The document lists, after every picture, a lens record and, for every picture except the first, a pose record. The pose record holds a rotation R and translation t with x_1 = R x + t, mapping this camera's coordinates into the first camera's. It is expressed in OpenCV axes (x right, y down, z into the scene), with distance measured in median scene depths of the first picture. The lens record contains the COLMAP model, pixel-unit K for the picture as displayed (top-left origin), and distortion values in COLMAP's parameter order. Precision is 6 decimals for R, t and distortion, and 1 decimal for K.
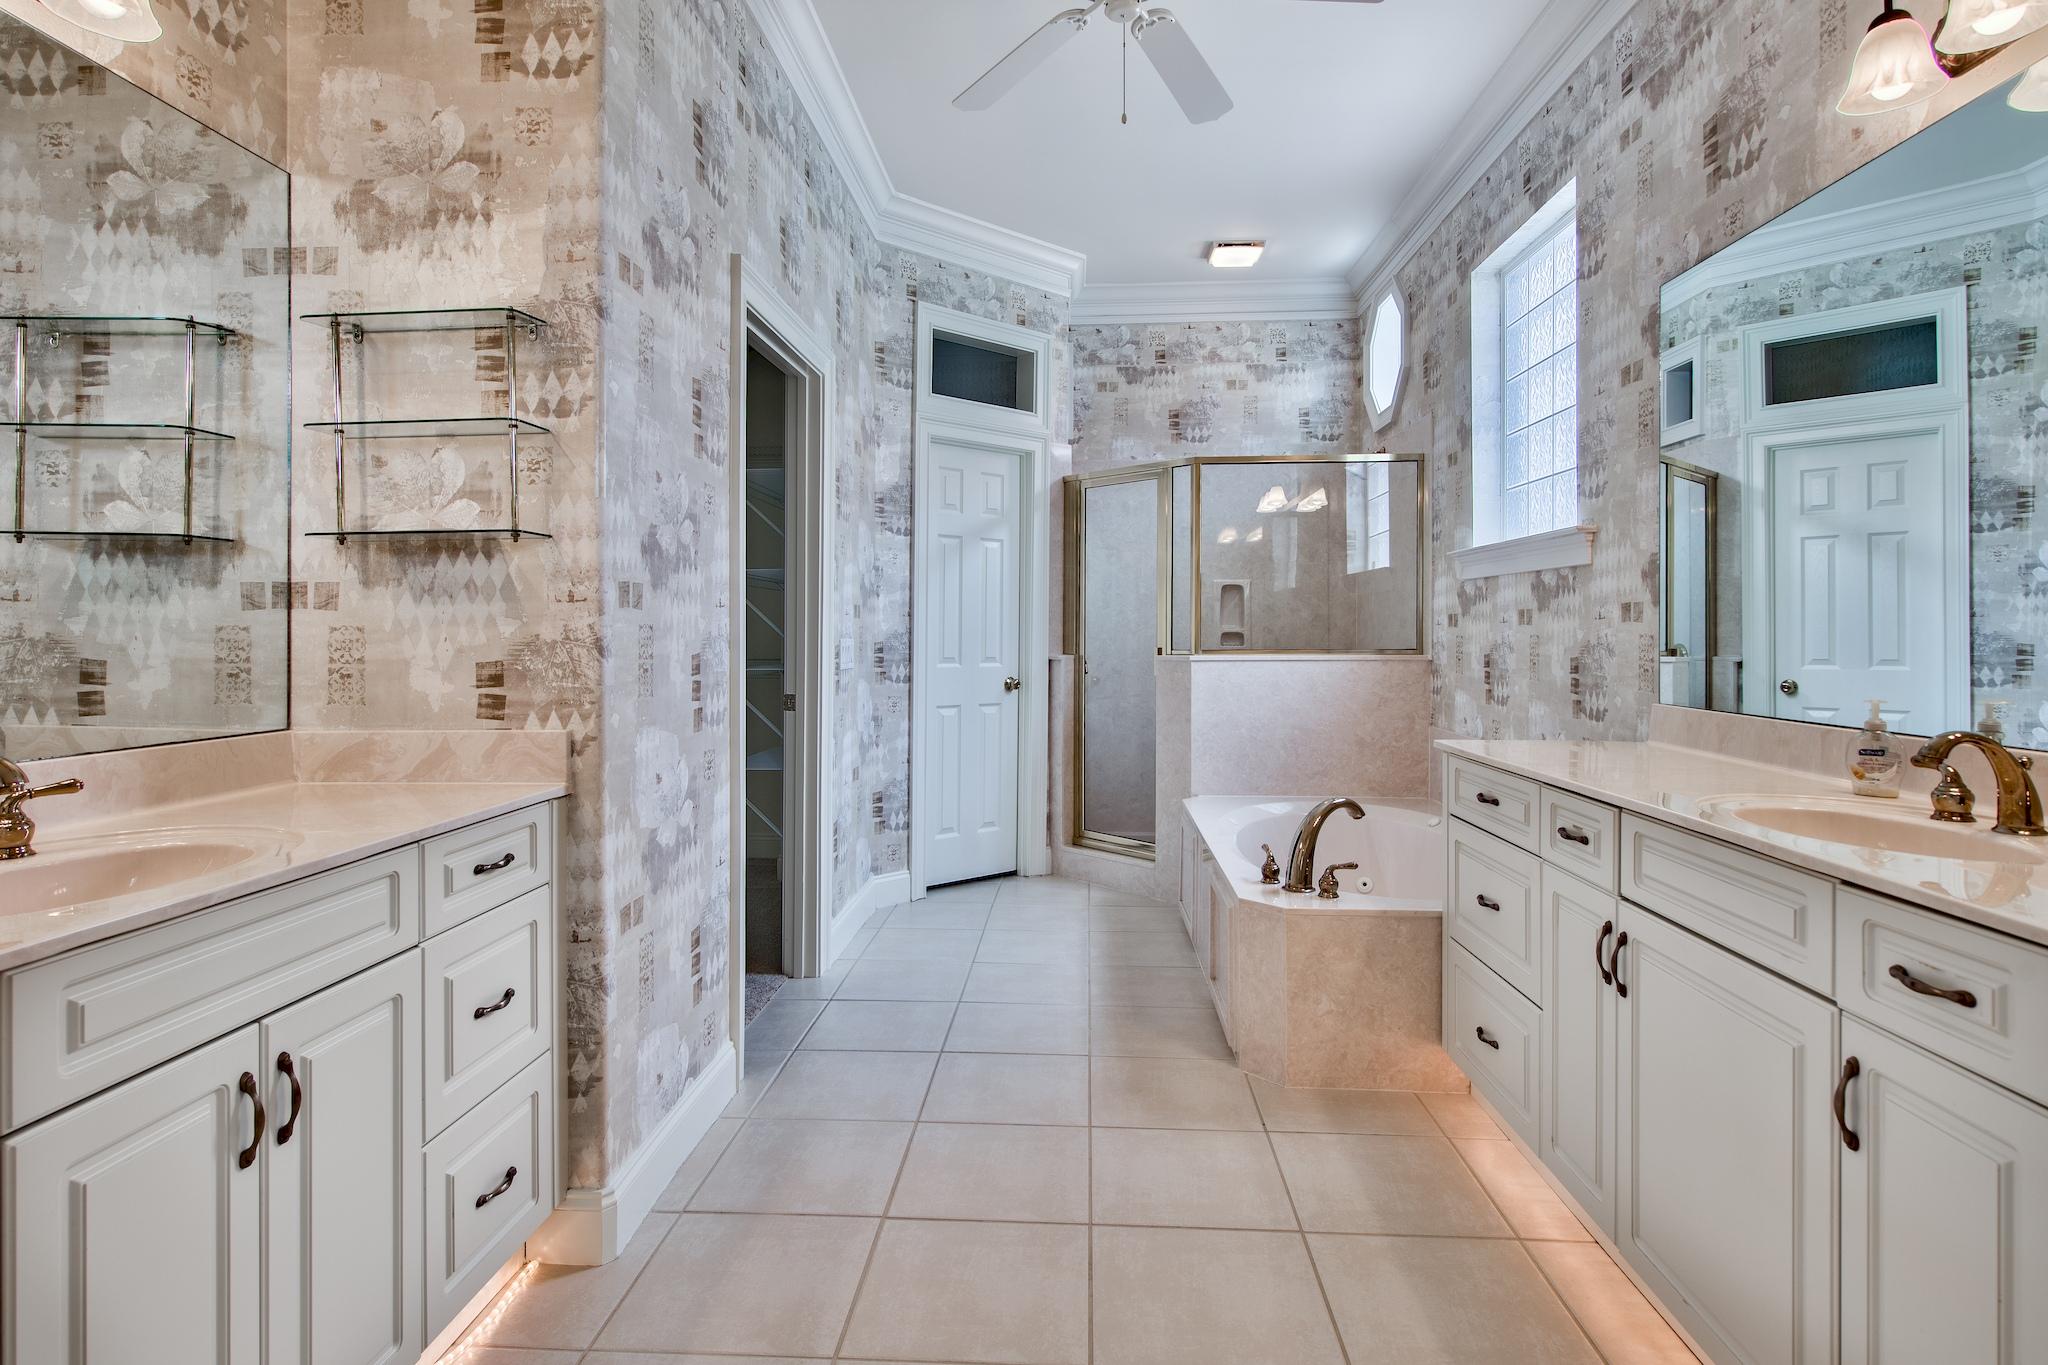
lens RADIAL K [[1047.8, 0, 1029.1], [0, 1047.8, 624.2], [0, 0, 1]] dist [0.000027, 0.000266]
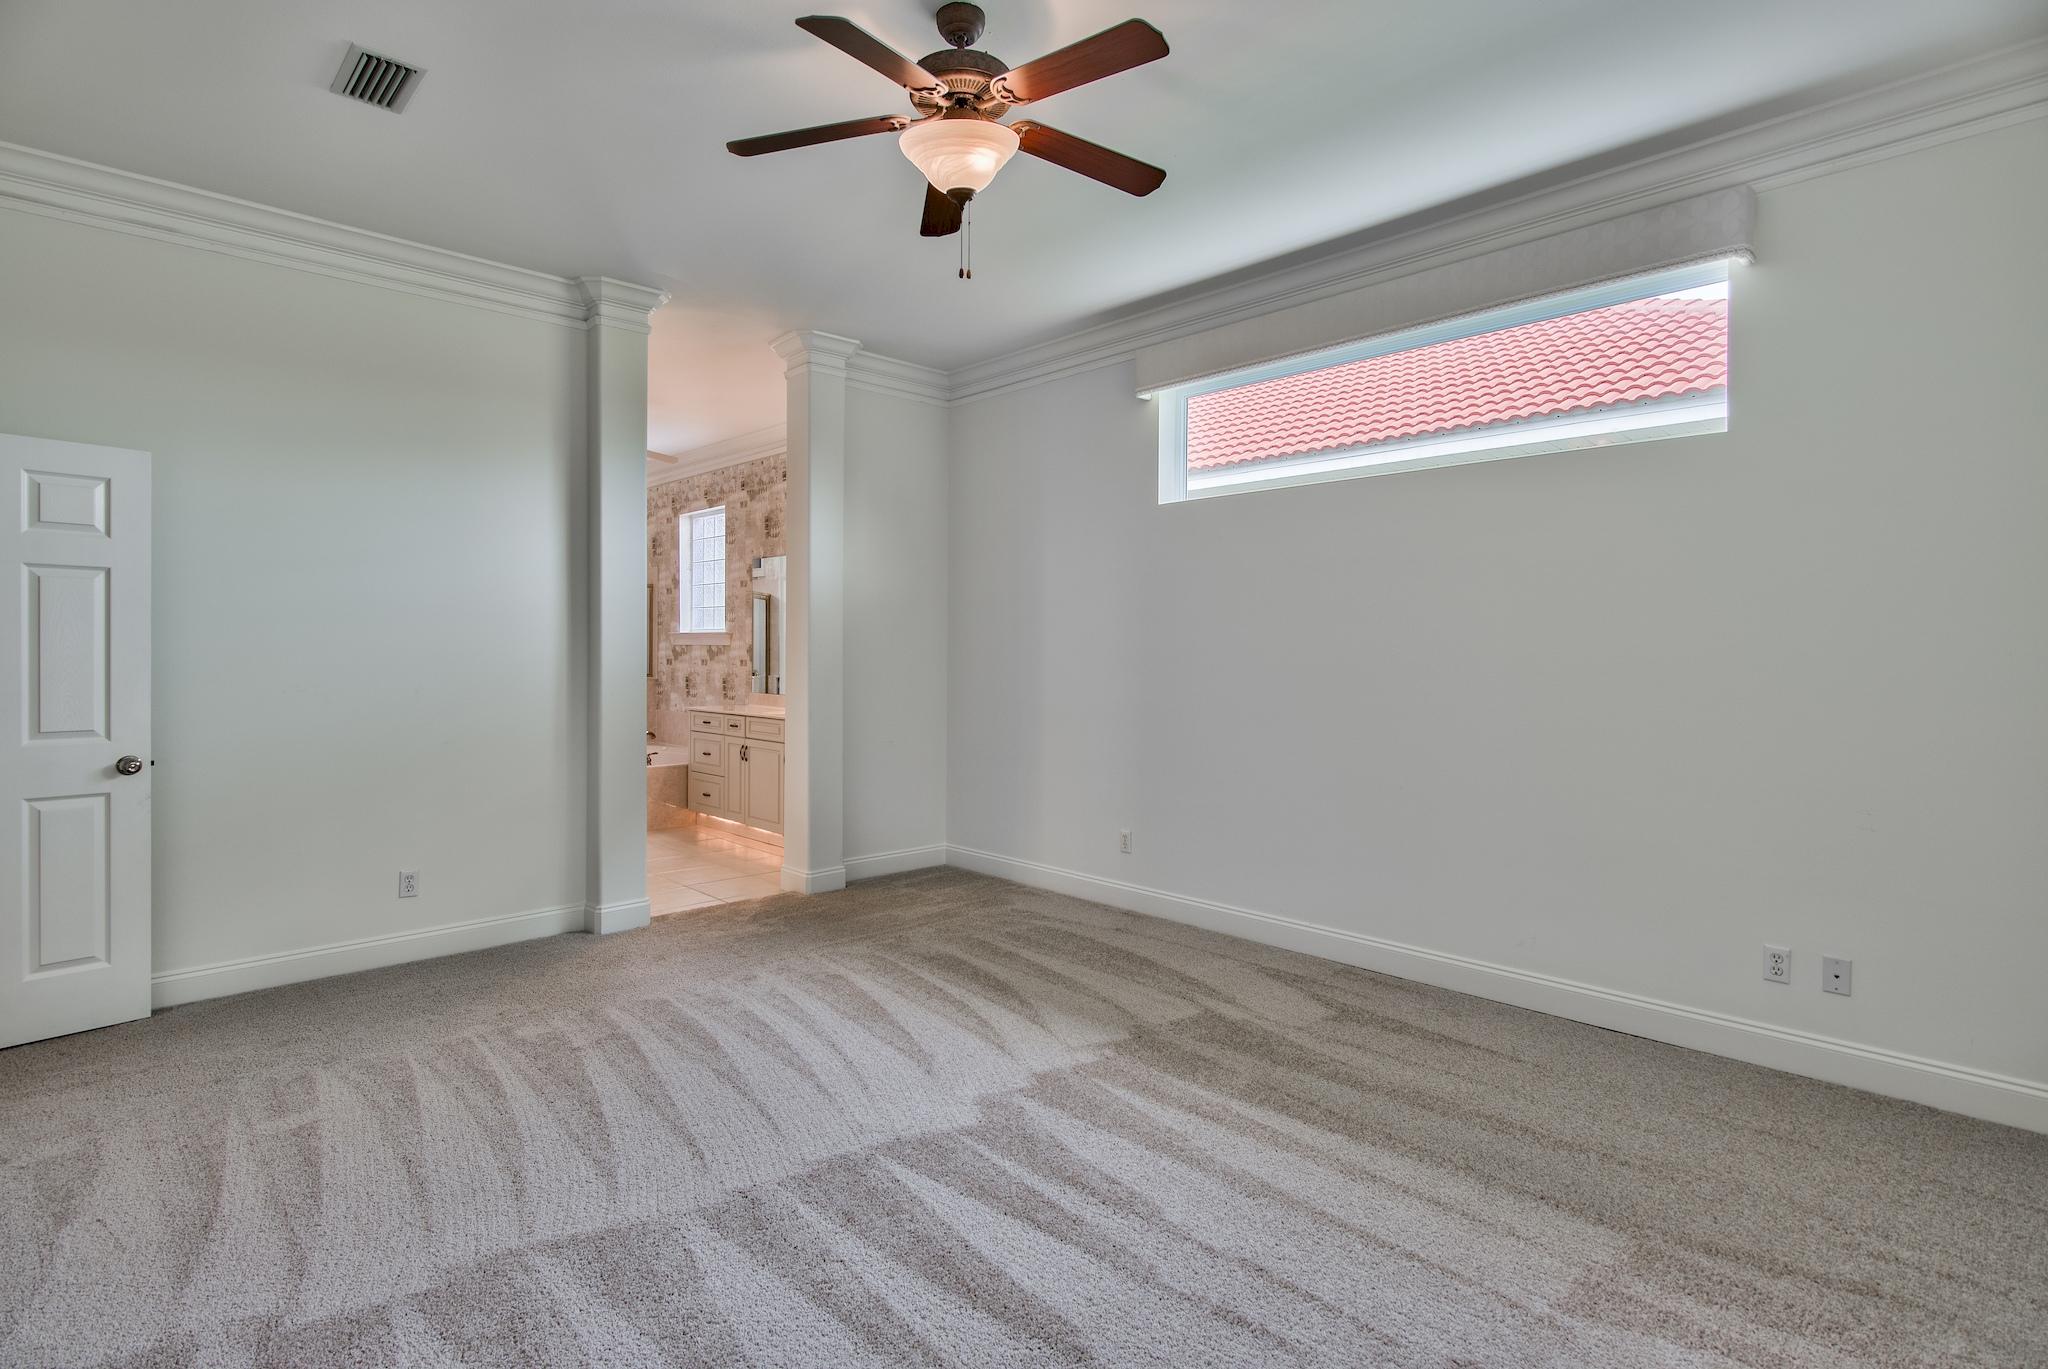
lens RADIAL K [[1020.6, 0, 1025.7], [0, 1020.6, 675.3], [0, 0, 1]] dist [0.000146, -0.001956]
pose [[0.682094, -0.014484, 0.731121, -0.736949], [-0.011185, 0.999480, 0.030236, -0.053422], [-0.731179, -0.028801, 0.681578, -1.154538]]
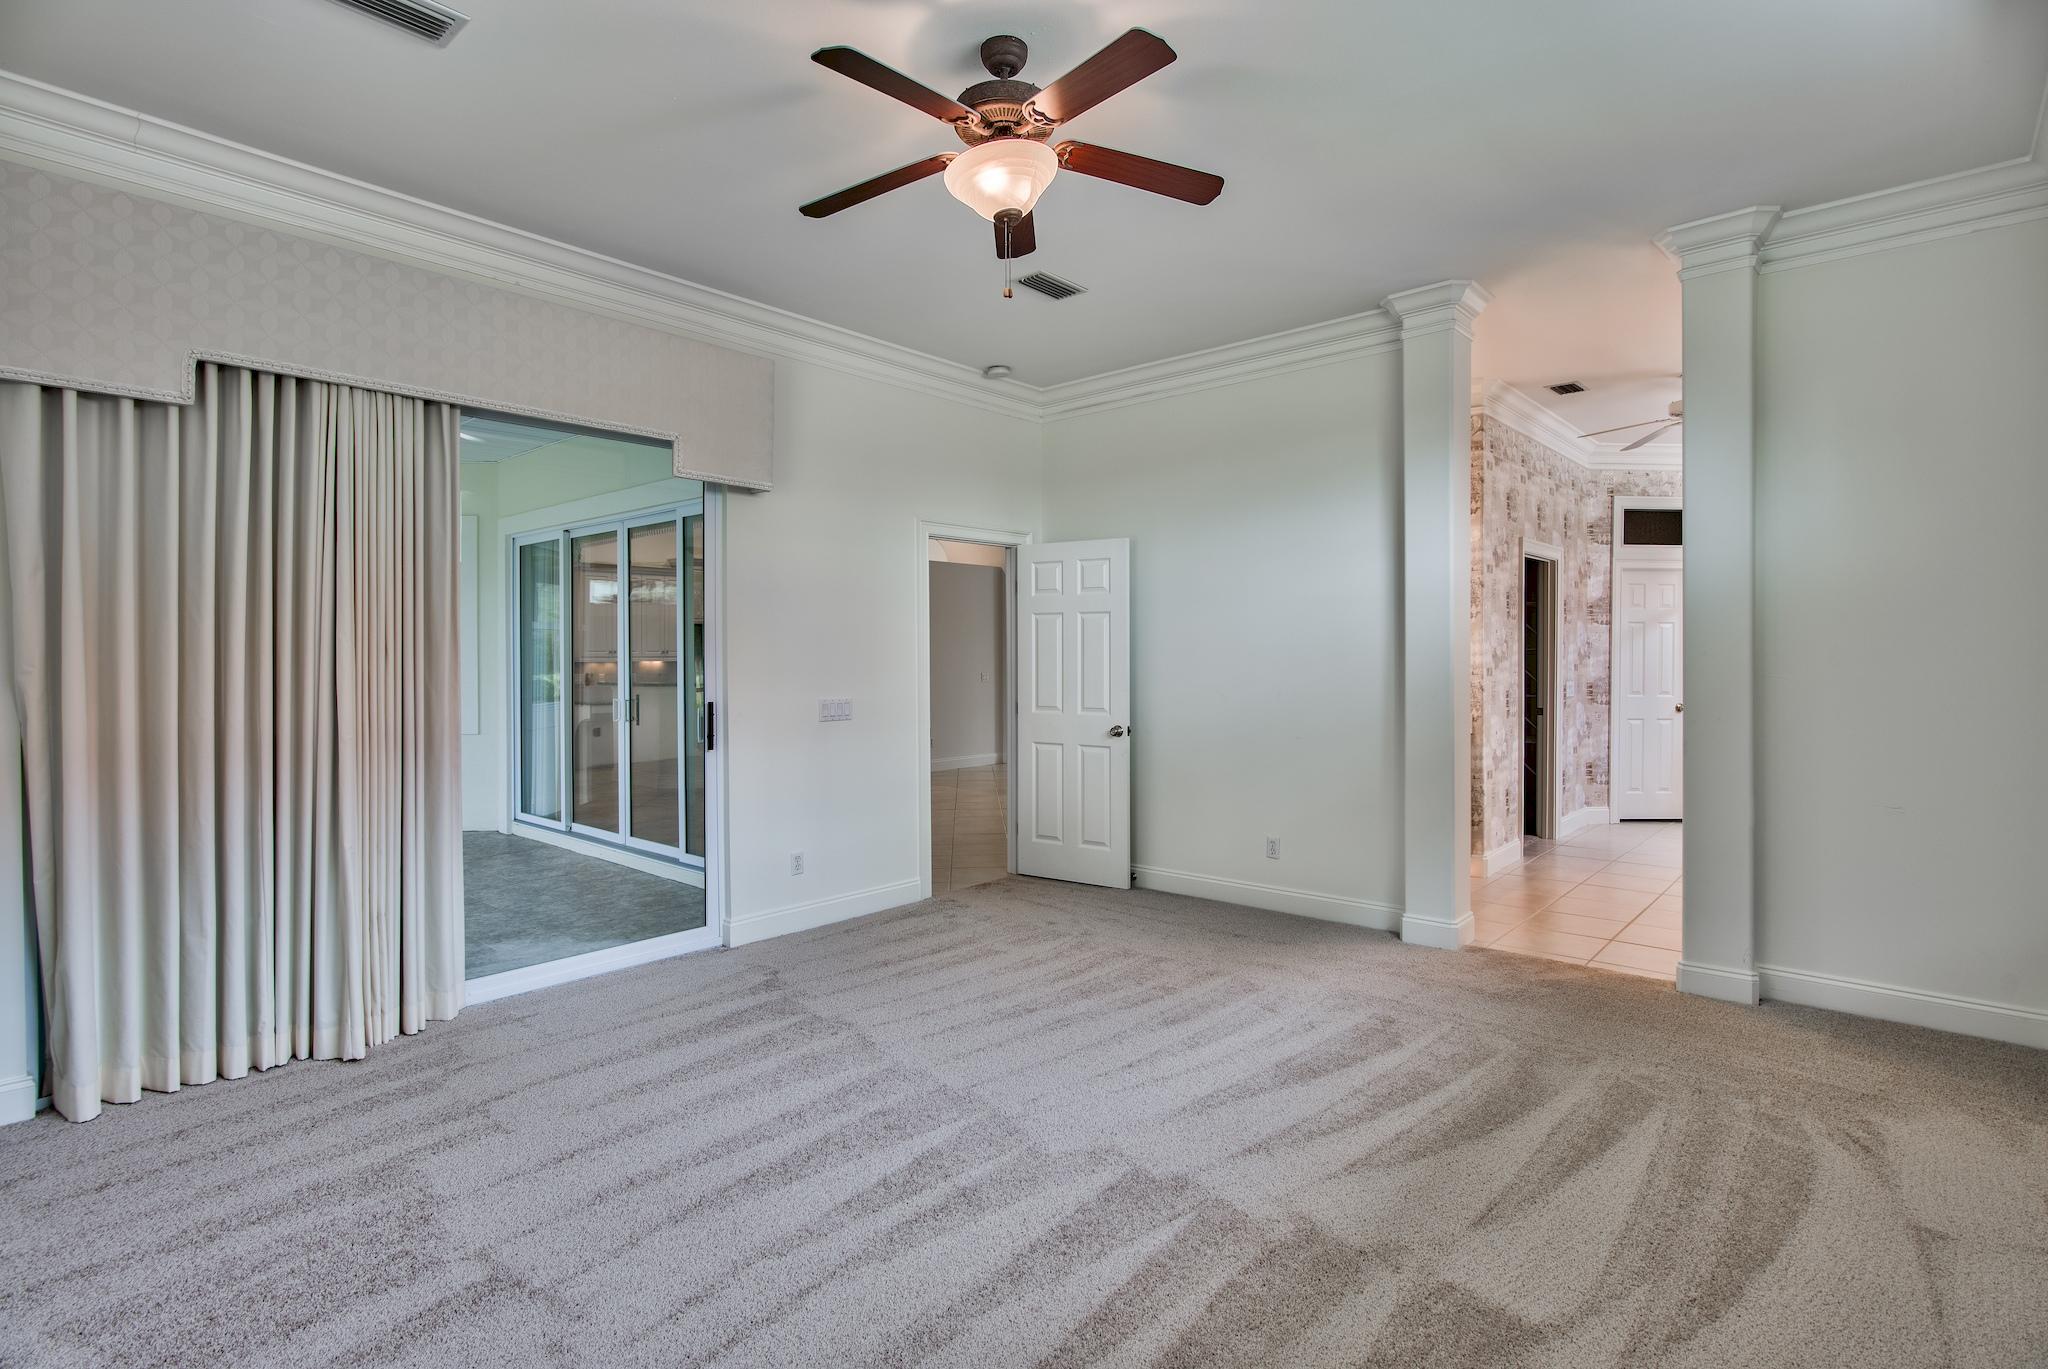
lens RADIAL K [[1020.6, 0, 1033.7], [0, 1020.6, 663.8], [0, 0, 1]] dist [0.000146, -0.001956]
pose [[0.786253, 0.003010, -0.617897, 0.230919], [0.007404, 0.999870, 0.014293, -0.056922], [0.617860, -0.015813, 0.786129, -1.198601]]
